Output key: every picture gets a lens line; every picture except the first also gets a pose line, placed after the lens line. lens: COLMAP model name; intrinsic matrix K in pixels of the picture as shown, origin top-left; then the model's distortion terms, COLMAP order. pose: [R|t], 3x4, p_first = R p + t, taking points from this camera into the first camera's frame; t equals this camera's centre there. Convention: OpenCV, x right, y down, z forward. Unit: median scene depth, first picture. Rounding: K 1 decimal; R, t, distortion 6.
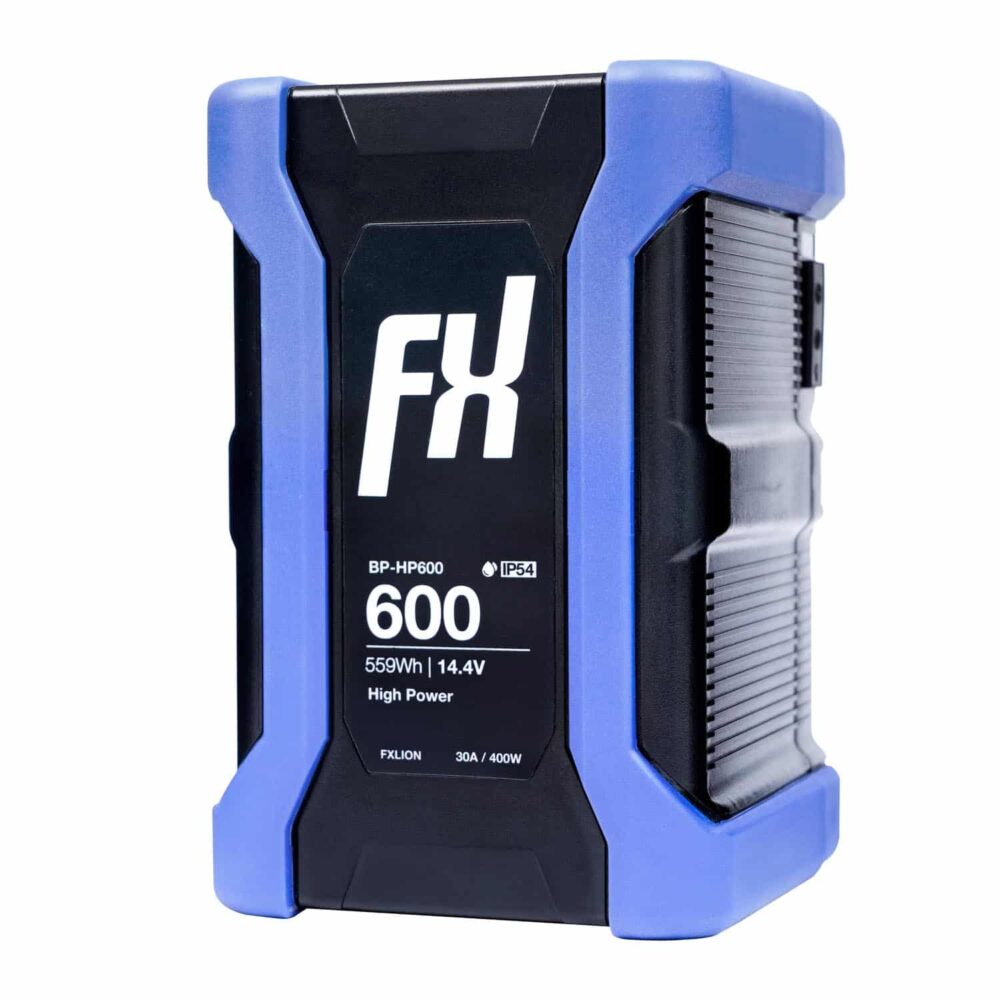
lens RADIAL K [[2728.9, 0, 499.6], [0, 2728.9, 472.4], [0, 0, 1]] dist [0.064587, 0.000000]
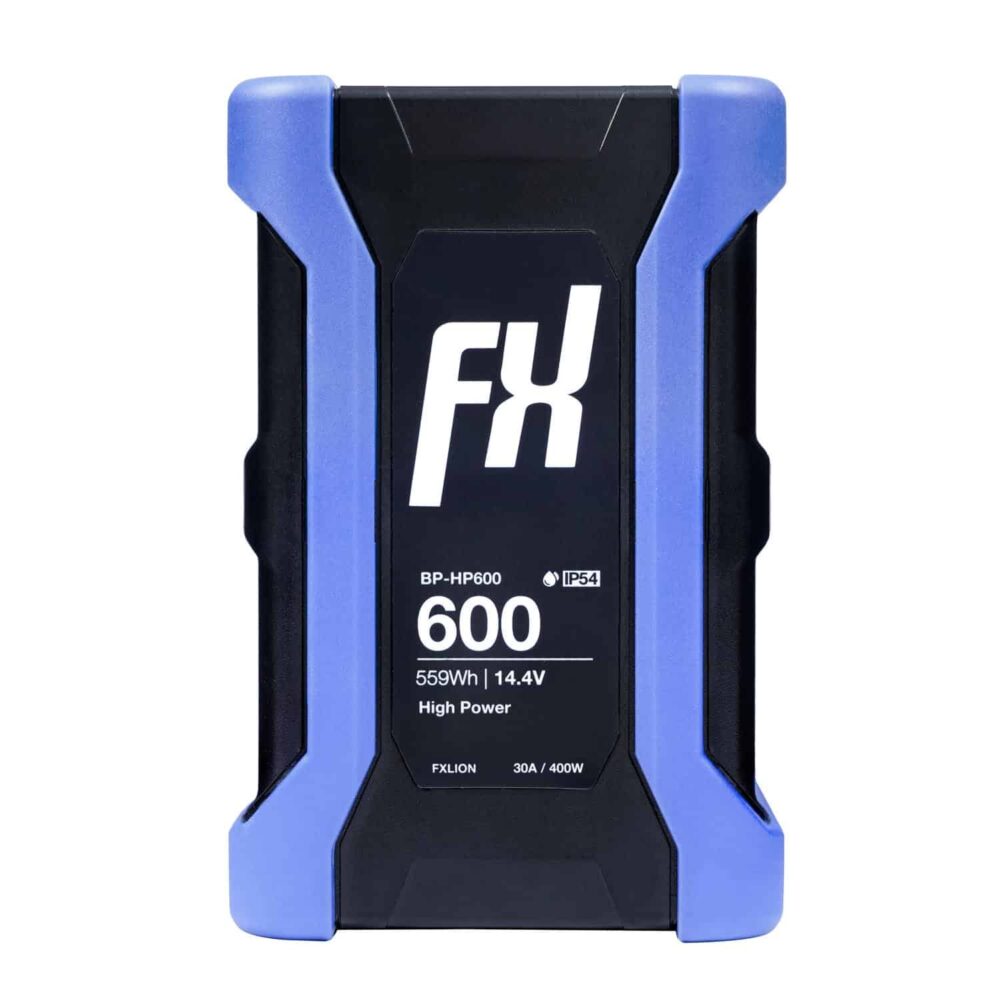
lens RADIAL K [[2728.9, 0, 499.6], [0, 2728.9, 498.7], [0, 0, 1]] dist [0.064587, 0.000000]
pose [[0.956624, -0.002372, 0.291315, -0.310061], [0.002938, 0.999995, -0.001507, 0.007582], [-0.291310, 0.002298, 0.956626, 0.051499]]
